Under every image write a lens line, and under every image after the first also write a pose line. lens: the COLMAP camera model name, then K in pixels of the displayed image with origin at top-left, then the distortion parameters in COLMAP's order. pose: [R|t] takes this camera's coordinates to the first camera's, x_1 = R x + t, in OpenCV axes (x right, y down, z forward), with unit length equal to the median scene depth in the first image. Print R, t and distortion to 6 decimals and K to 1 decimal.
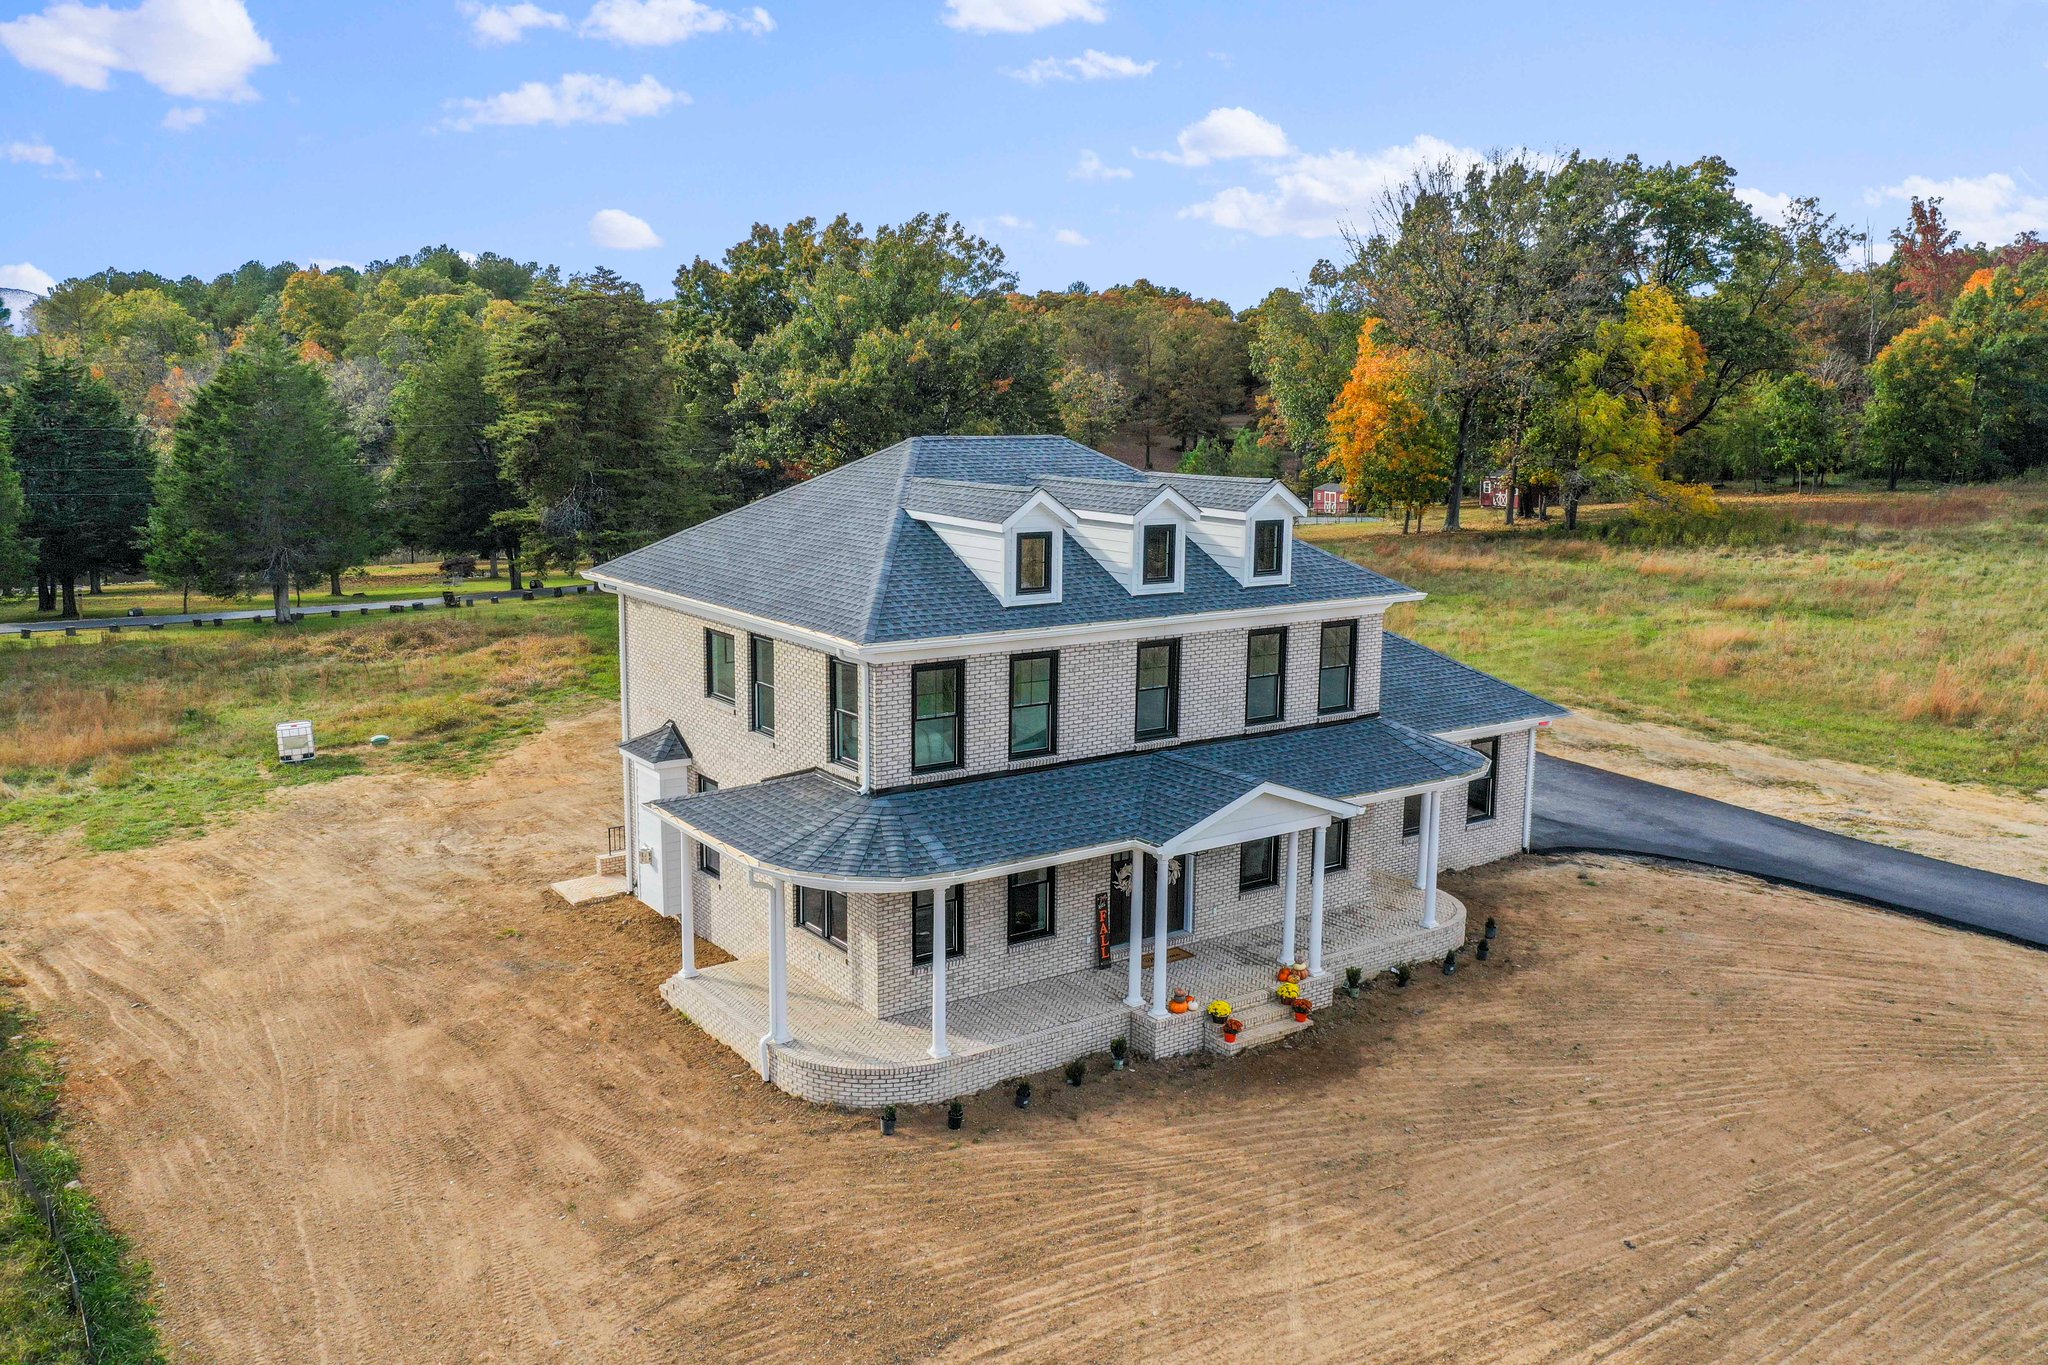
lens RADIAL K [[1619.3, 0, 1016.5], [0, 1619.3, 662.8], [0, 0, 1]] dist [-0.006797, -0.004541]
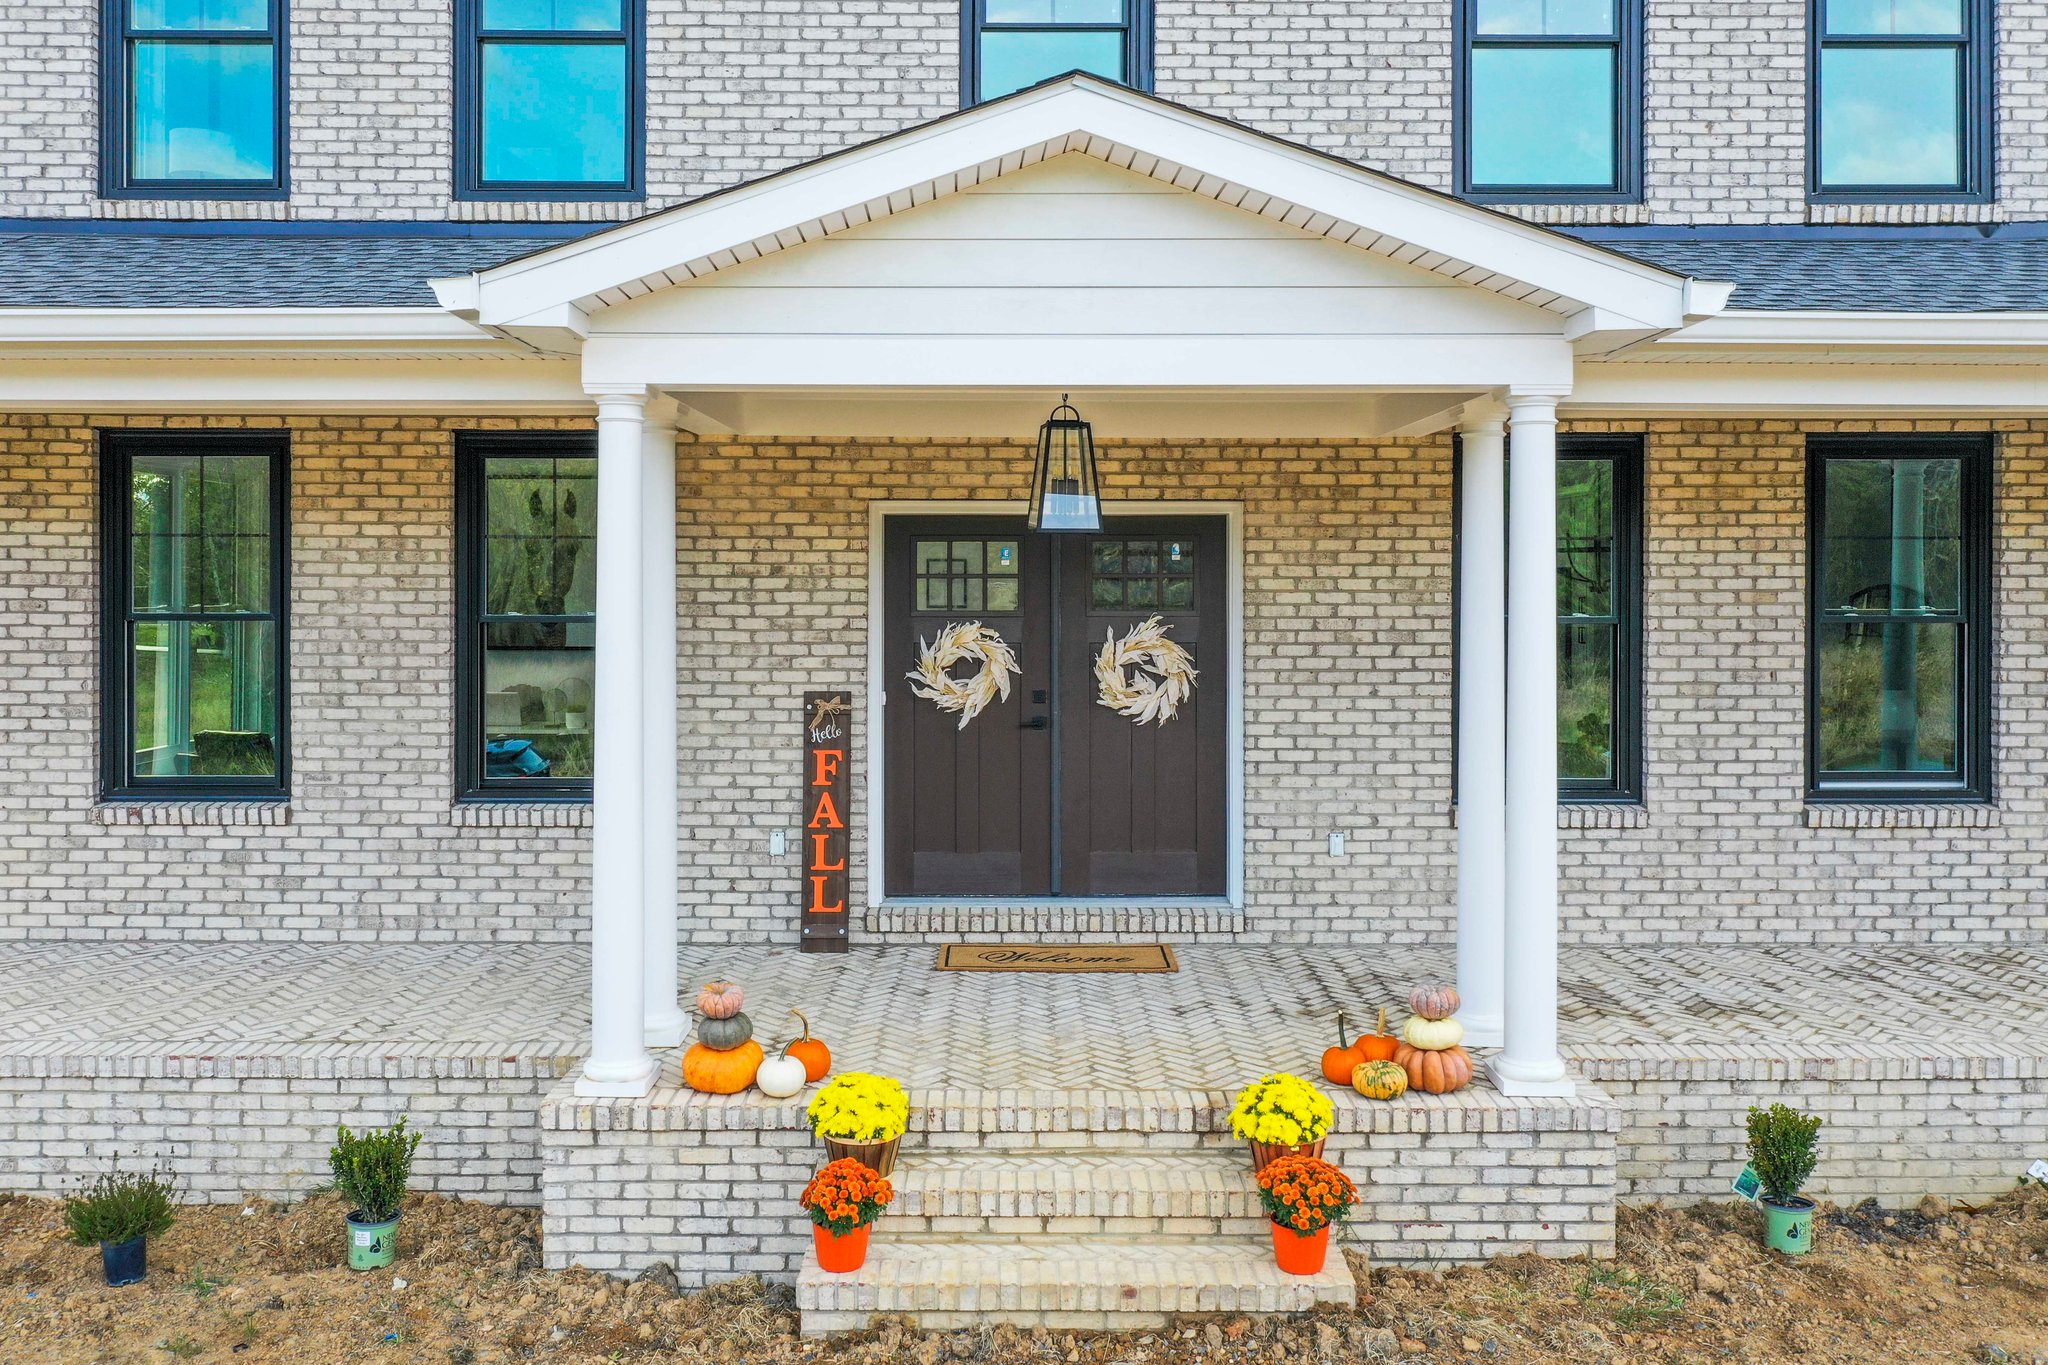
lens RADIAL K [[1649.7, 0, 1020.4], [0, 1649.7, 578.3], [0, 0, 1]] dist [-0.006292, -0.002416]
pose [[0.823370, -0.008494, -0.567441, 0.261382], [-0.087665, 0.985983, -0.141962, 0.165554], [0.560693, 0.166632, 0.811084, 0.785008]]
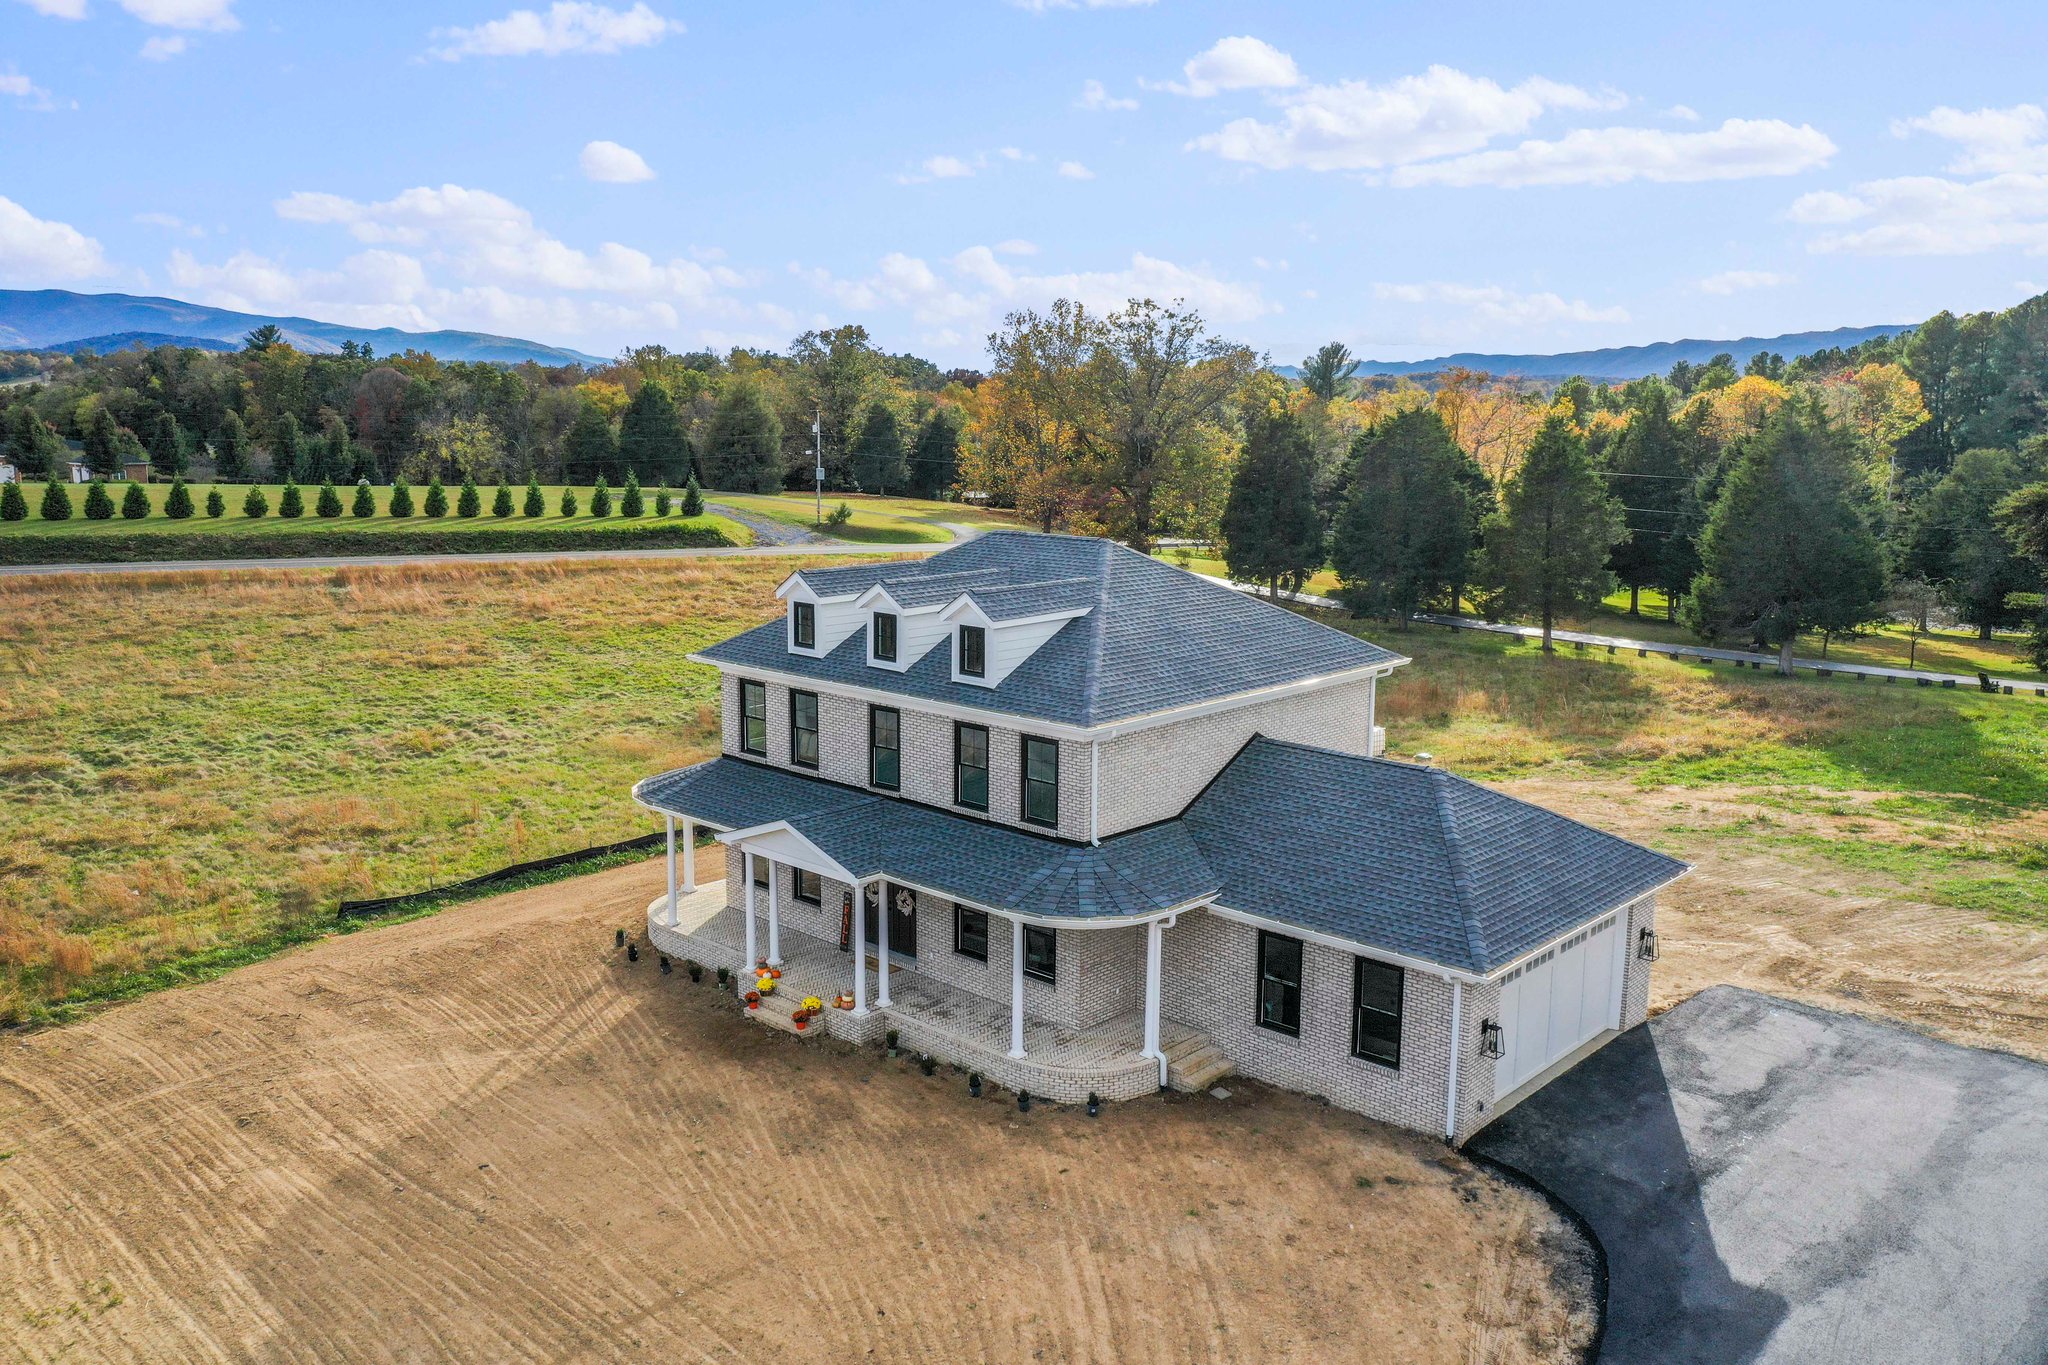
lens RADIAL K [[1621.5, 0, 1014.4], [0, 1621.5, 676.1], [0, 0, 1]] dist [-0.007648, -0.001296]
pose [[0.203995, 0.157800, -0.966170, 1.316133], [-0.164322, 0.978441, 0.125110, -0.210639], [0.965083, 0.133241, 0.225527, 0.833363]]
